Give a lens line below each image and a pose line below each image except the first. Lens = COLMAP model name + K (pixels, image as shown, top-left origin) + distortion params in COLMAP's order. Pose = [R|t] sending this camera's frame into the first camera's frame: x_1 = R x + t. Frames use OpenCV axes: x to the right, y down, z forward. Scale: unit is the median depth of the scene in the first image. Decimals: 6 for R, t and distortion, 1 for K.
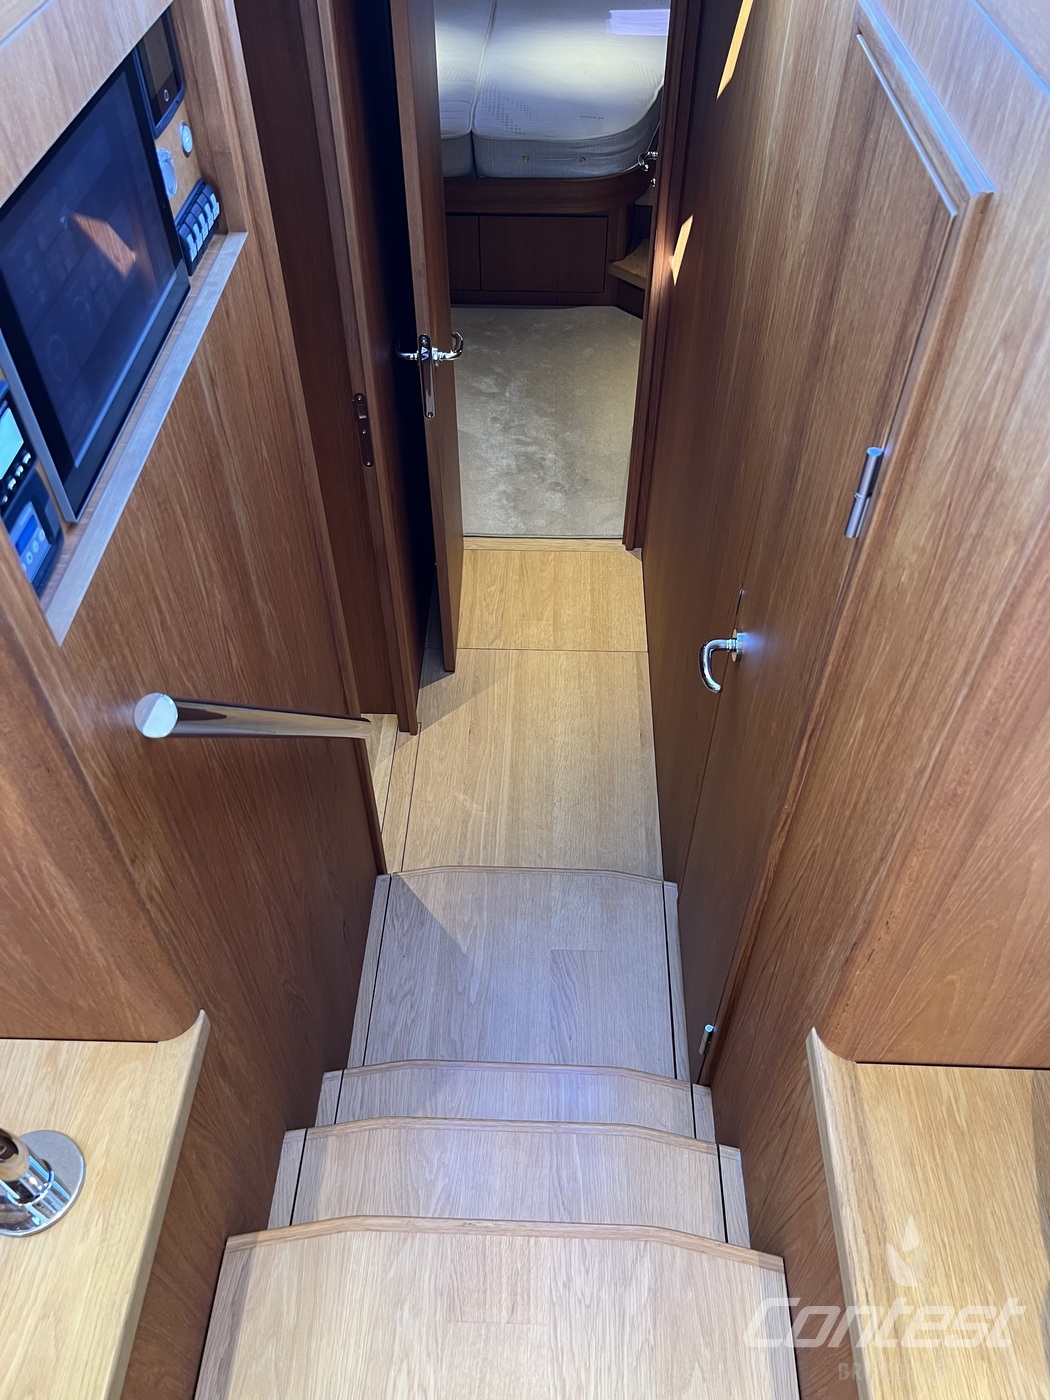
lens RADIAL K [[1062.6, 0, 526.1], [0, 1062.6, 699.5], [0, 0, 1]] dist [-0.008017, -0.006027]
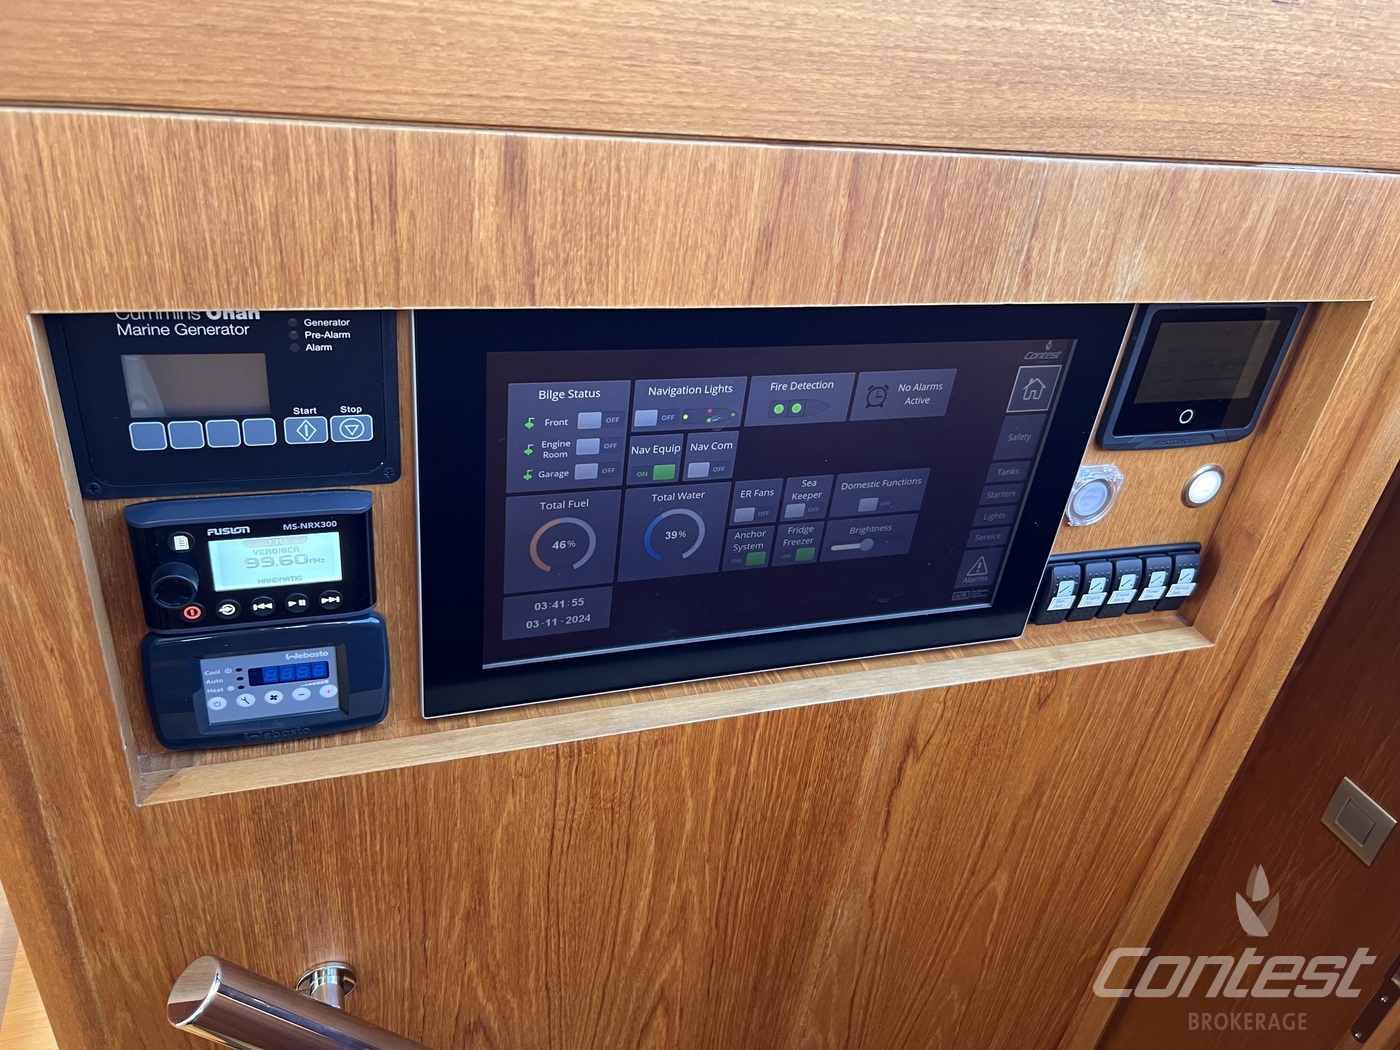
lens RADIAL K [[1062.6, 0, 700.5], [0, 1062.6, 527.2], [0, 0, 1]] dist [-0.008017, -0.006027]
pose [[0.361685, 0.524006, -0.771104, 0.078997], [-0.767364, 0.637046, 0.072976, -0.318962], [0.529468, 0.565323, 0.632513, 0.432722]]
